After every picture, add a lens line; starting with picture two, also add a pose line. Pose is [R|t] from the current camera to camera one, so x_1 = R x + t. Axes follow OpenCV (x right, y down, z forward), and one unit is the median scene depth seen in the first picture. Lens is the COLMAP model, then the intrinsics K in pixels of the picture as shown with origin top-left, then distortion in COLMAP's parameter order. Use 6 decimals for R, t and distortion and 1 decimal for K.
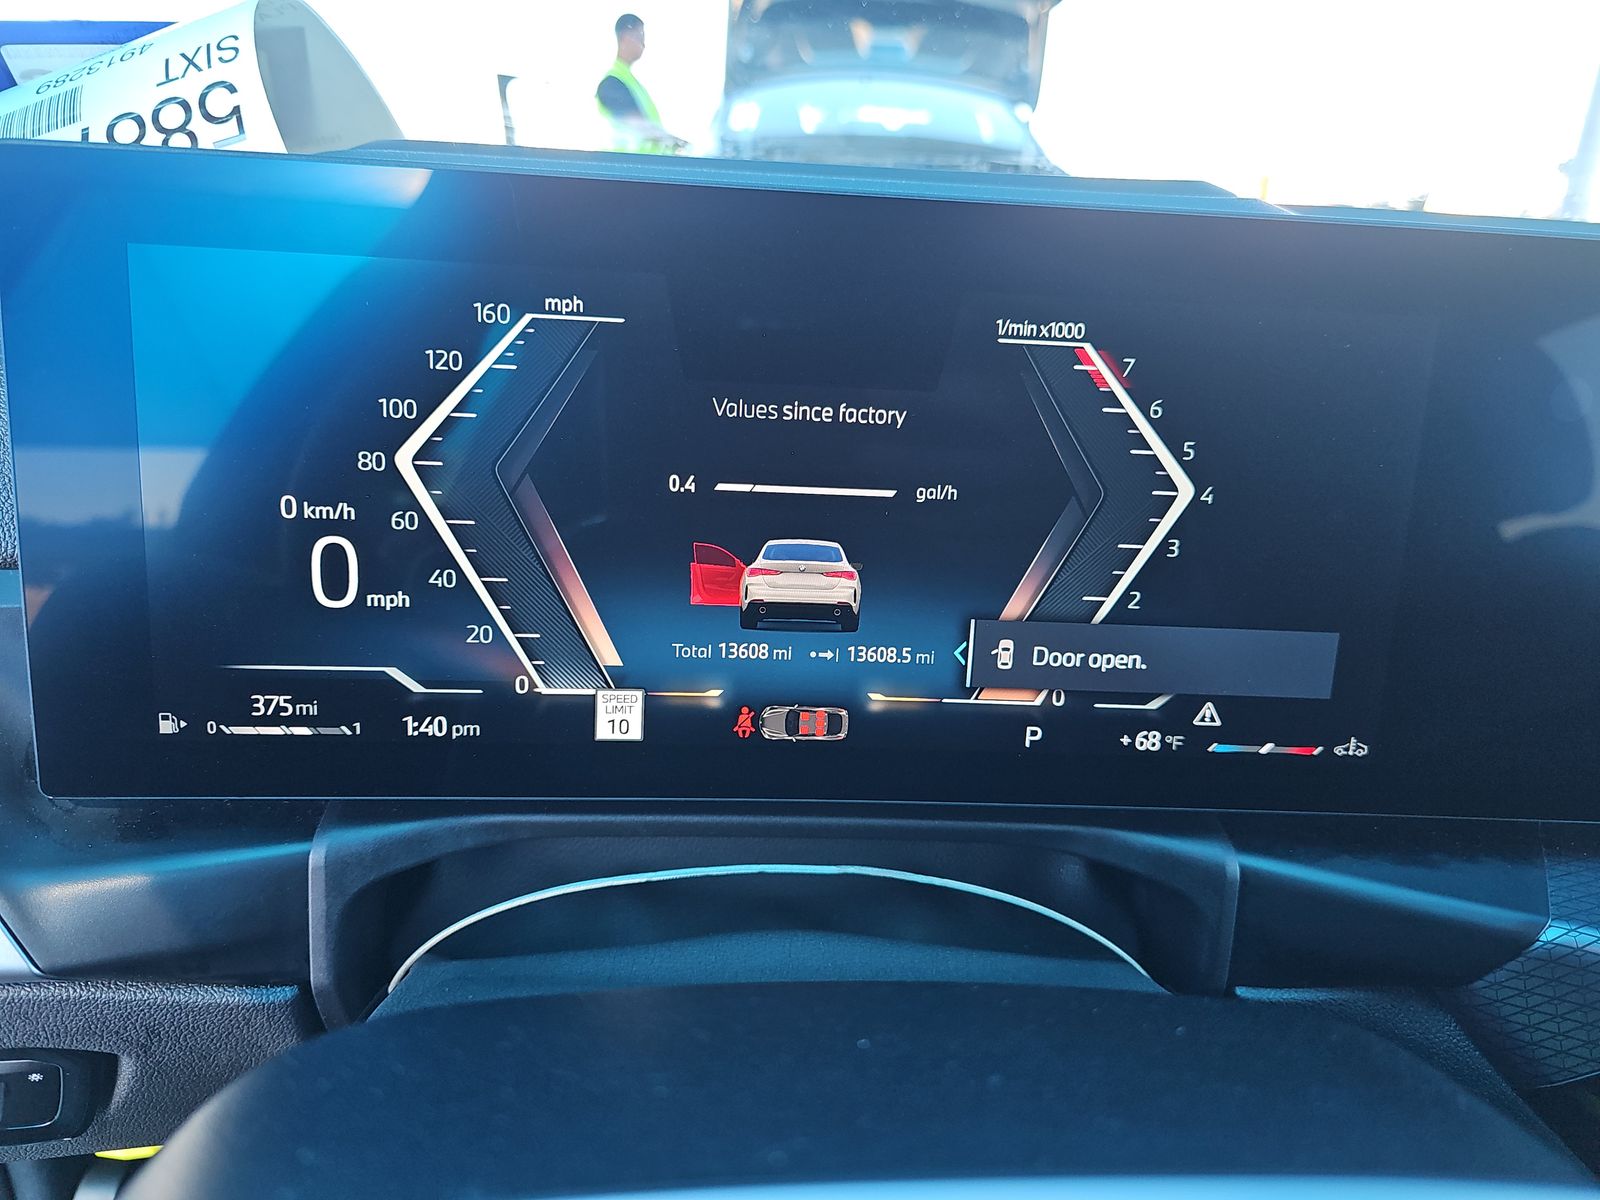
lens RADIAL K [[1082.6, 0, 783.1], [0, 1082.6, 574.2], [0, 0, 1]] dist [-0.015598, 0.000960]
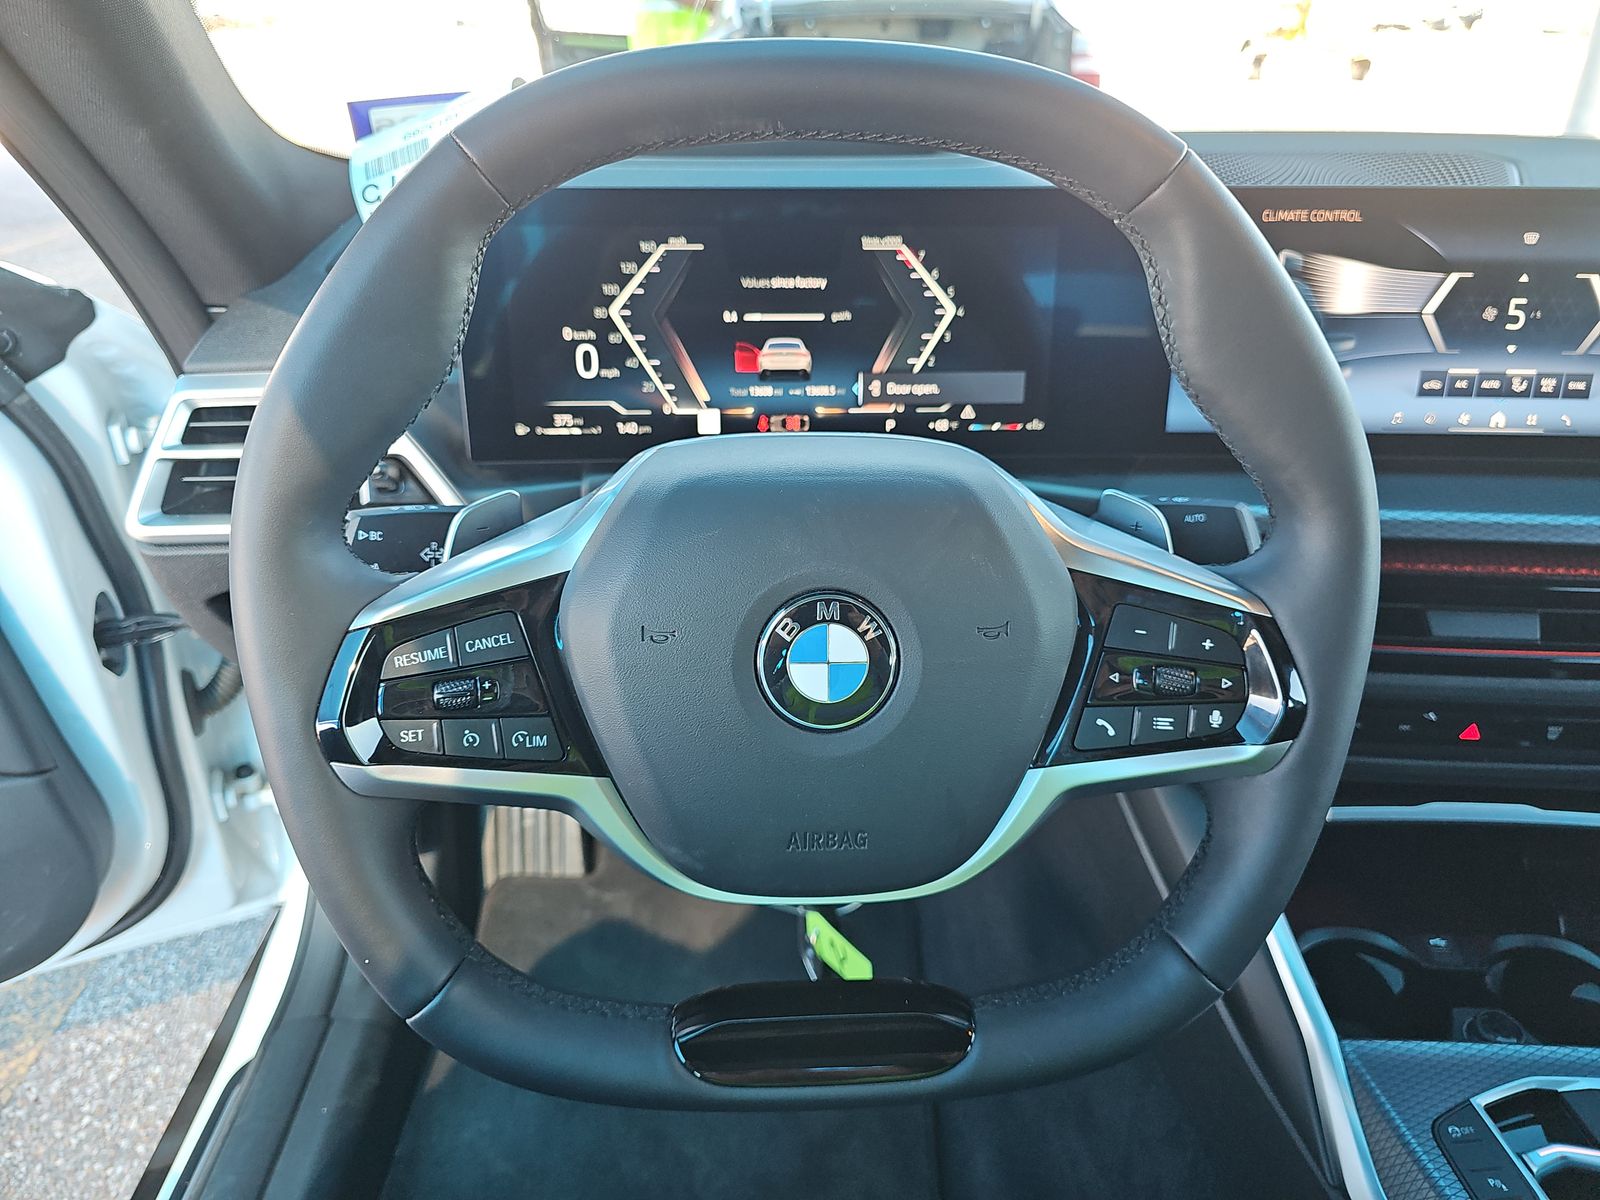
lens RADIAL K [[1070.4, 0, 795.6], [0, 1070.4, 594.0], [0, 0, 1]] dist [0.038510, -0.050448]
pose [[0.998505, -0.037196, -0.040062, 0.114383], [0.042343, 0.989749, 0.136398, 0.193186], [0.034578, -0.137891, 0.989844, -1.337620]]
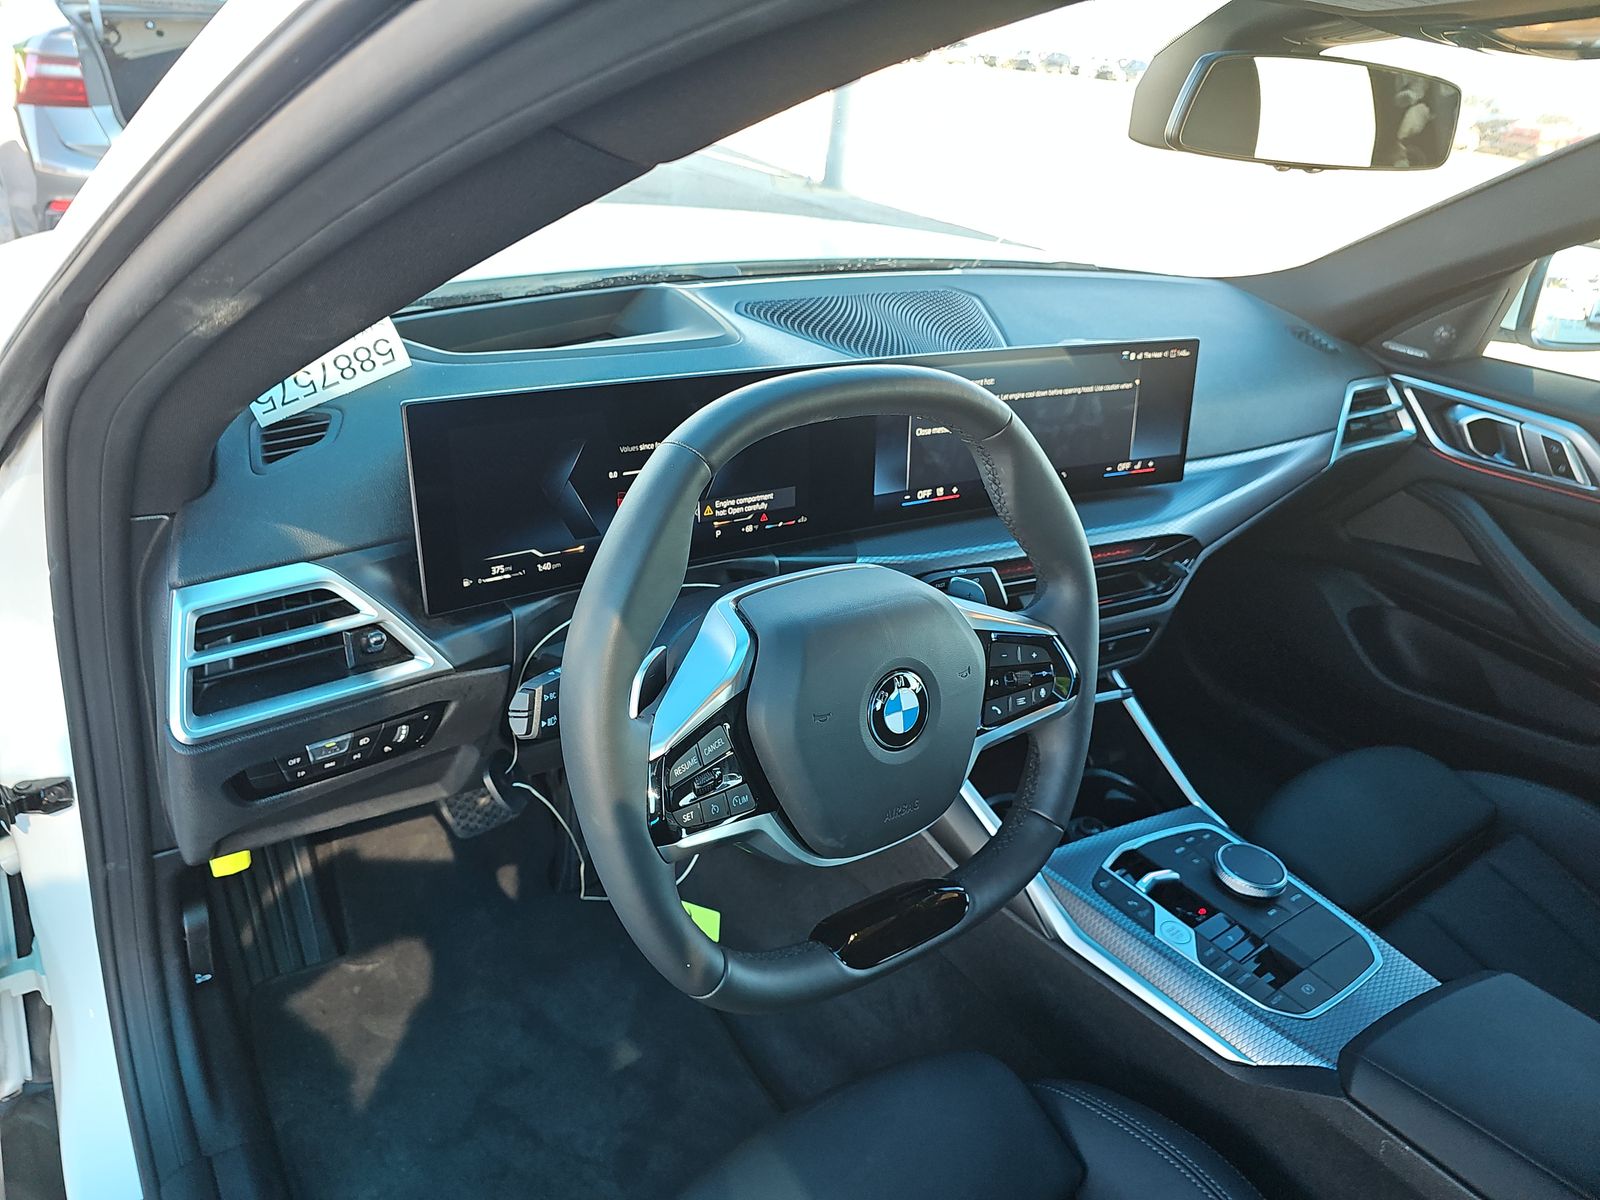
lens RADIAL K [[1082.6, 0, 783.1], [0, 1082.6, 574.2], [0, 0, 1]] dist [-0.015598, 0.000960]
pose [[0.857497, -0.204657, 0.472032, -1.179545], [0.132956, 0.974461, 0.180964, -0.296836], [-0.497013, -0.092417, 0.862808, -1.936142]]
